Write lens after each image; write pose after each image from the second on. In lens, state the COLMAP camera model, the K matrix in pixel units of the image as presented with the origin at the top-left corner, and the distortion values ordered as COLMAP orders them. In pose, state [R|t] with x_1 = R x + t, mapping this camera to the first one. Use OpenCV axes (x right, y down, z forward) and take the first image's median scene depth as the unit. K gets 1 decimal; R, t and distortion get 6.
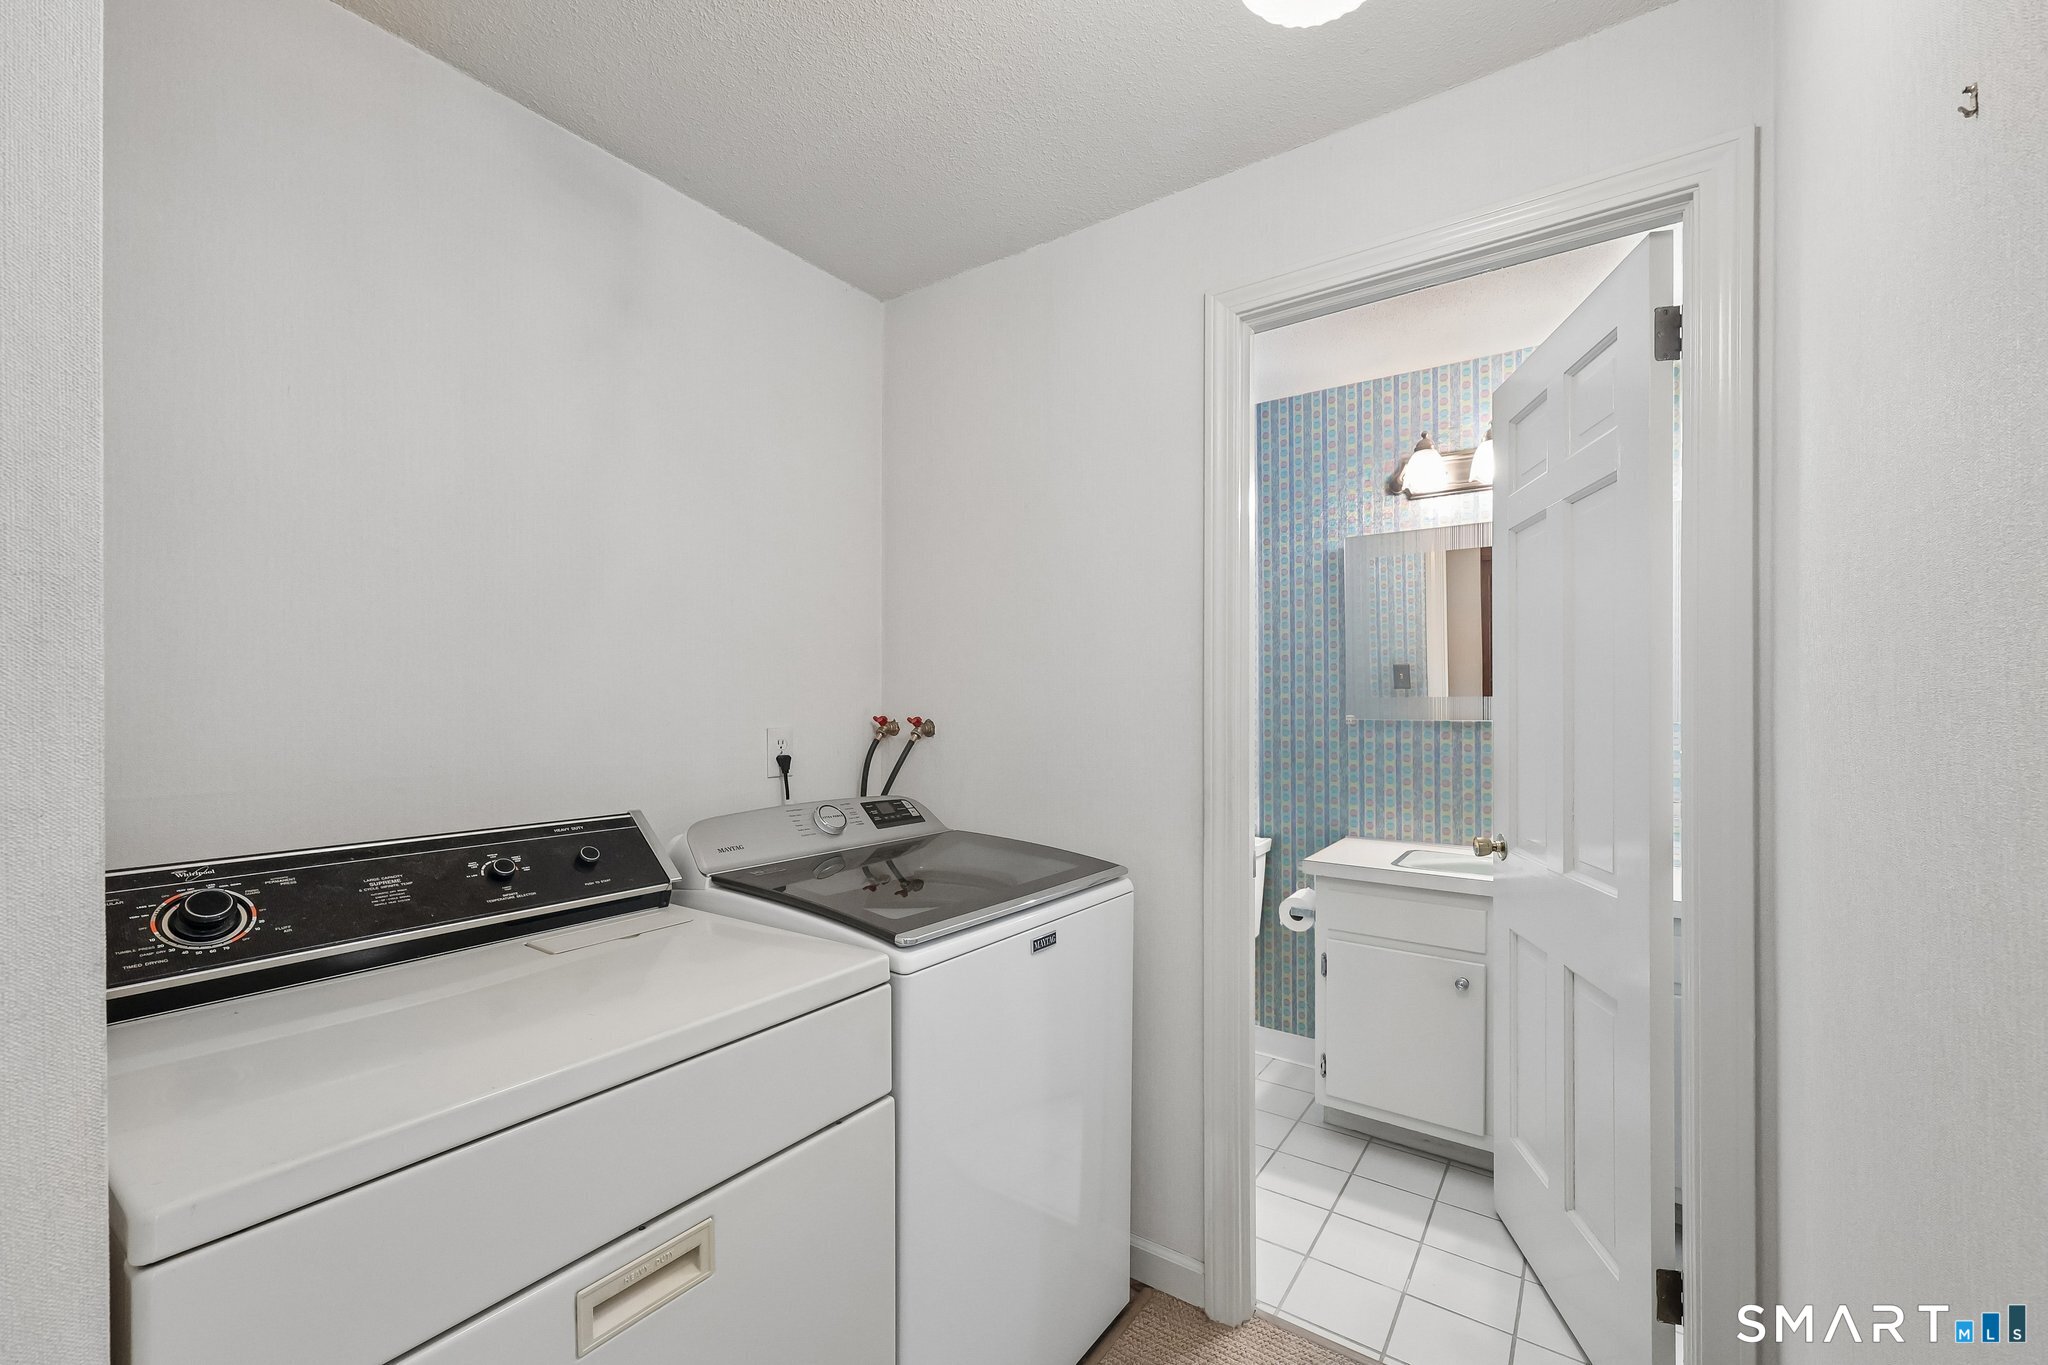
lens RADIAL K [[827.0, 0, 1029.8], [0, 827.0, 702.4], [0, 0, 1]] dist [0.008822, 0.000077]
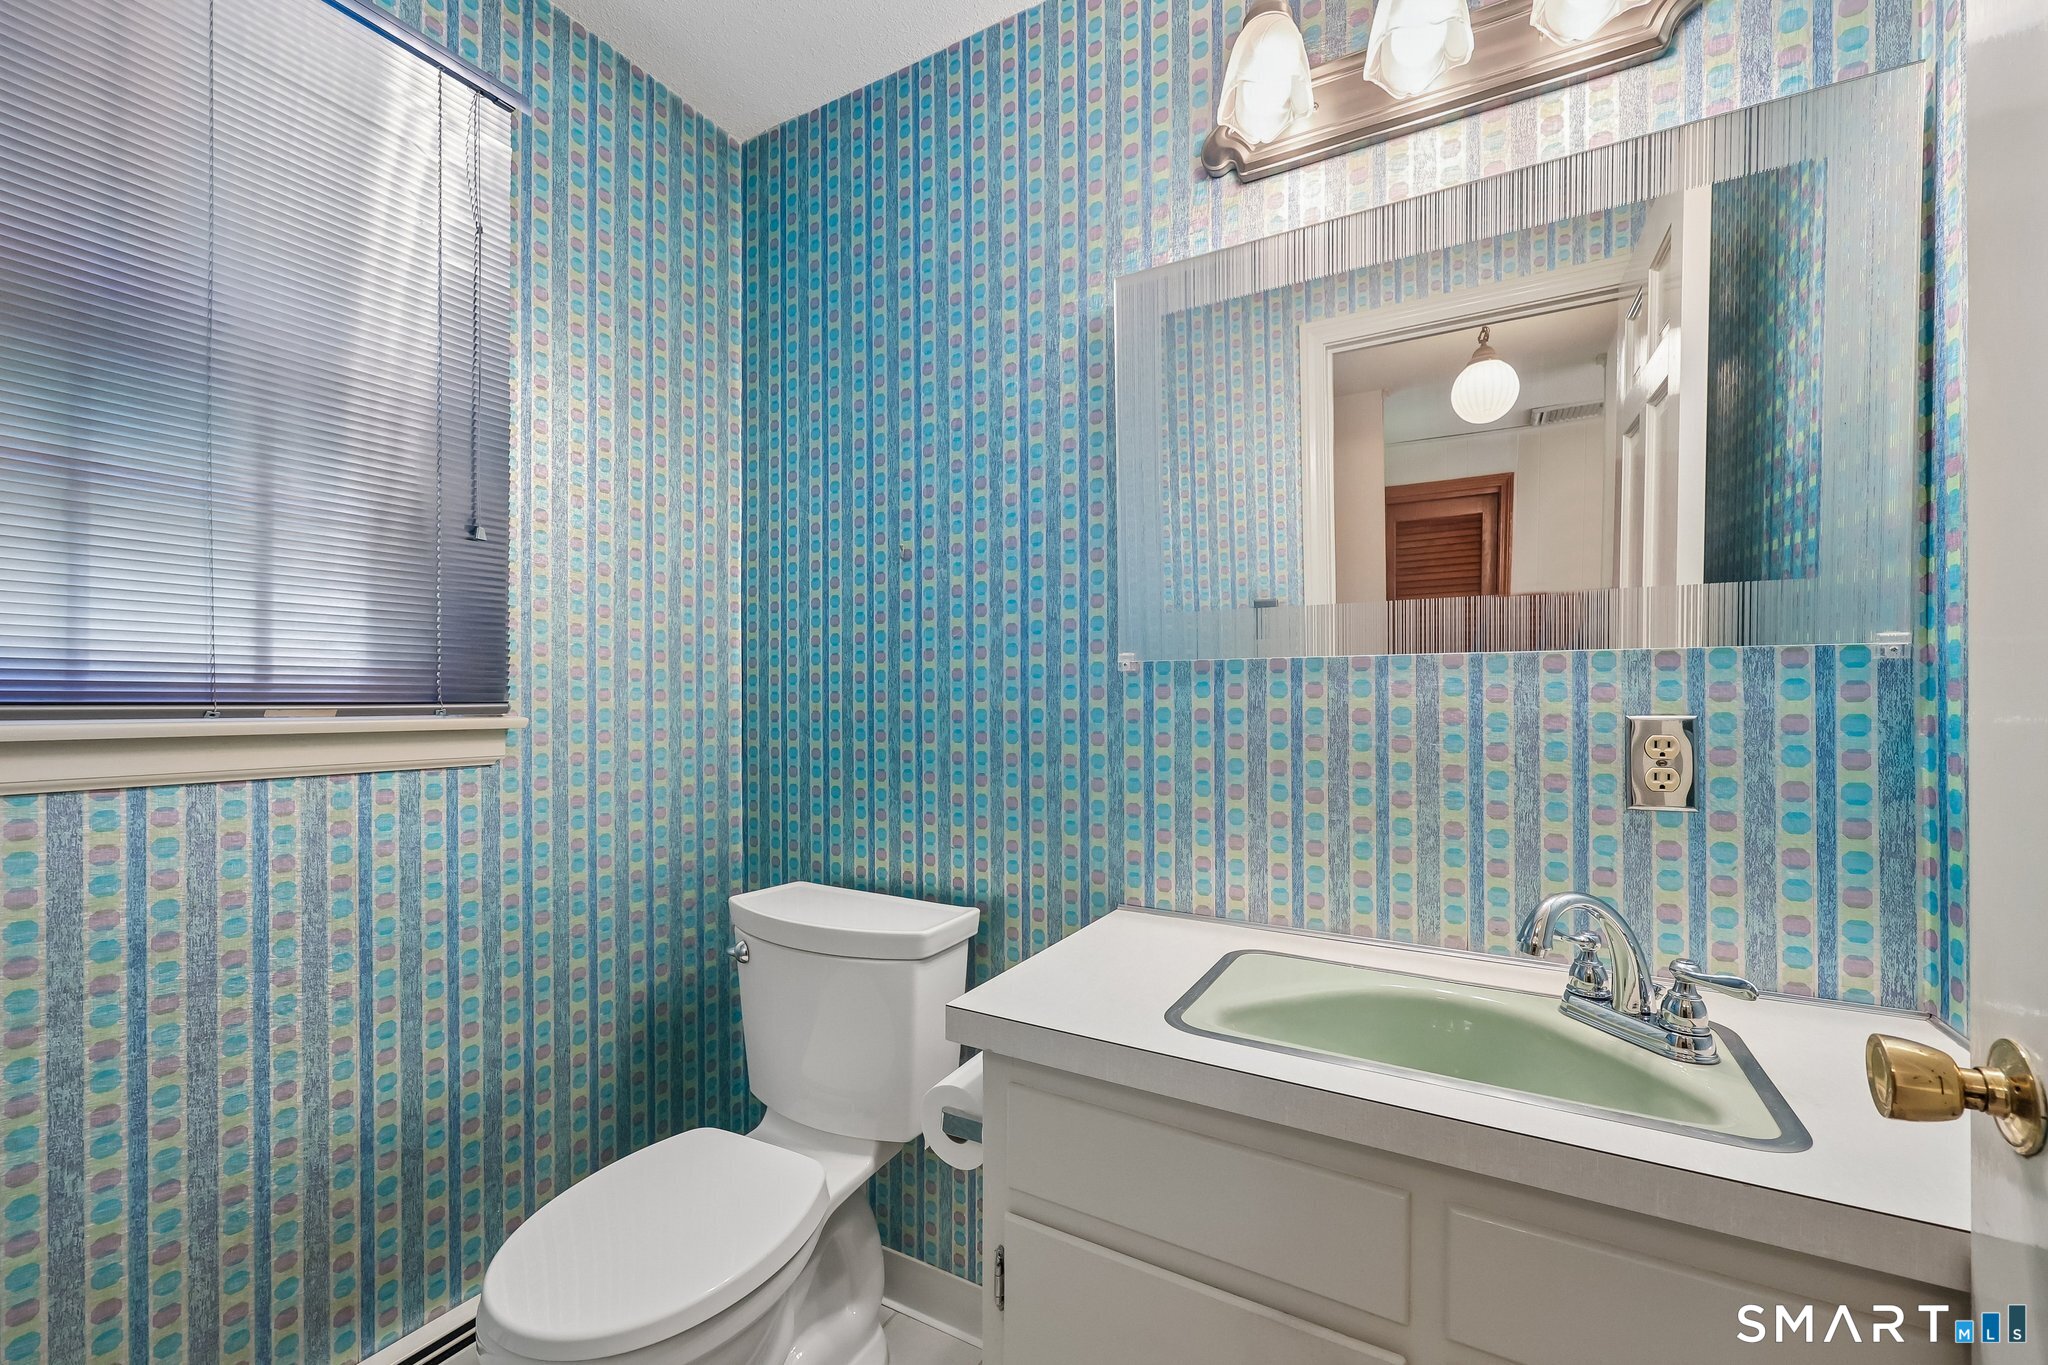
lens RADIAL K [[827.0, 0, 1029.8], [0, 827.0, 702.4], [0, 0, 1]] dist [0.008822, 0.000077]
pose [[0.995223, -0.001933, 0.097610, 0.280553], [0.001549, 0.999991, 0.004003, 0.041537], [-0.097617, -0.003833, 0.995217, 0.523461]]
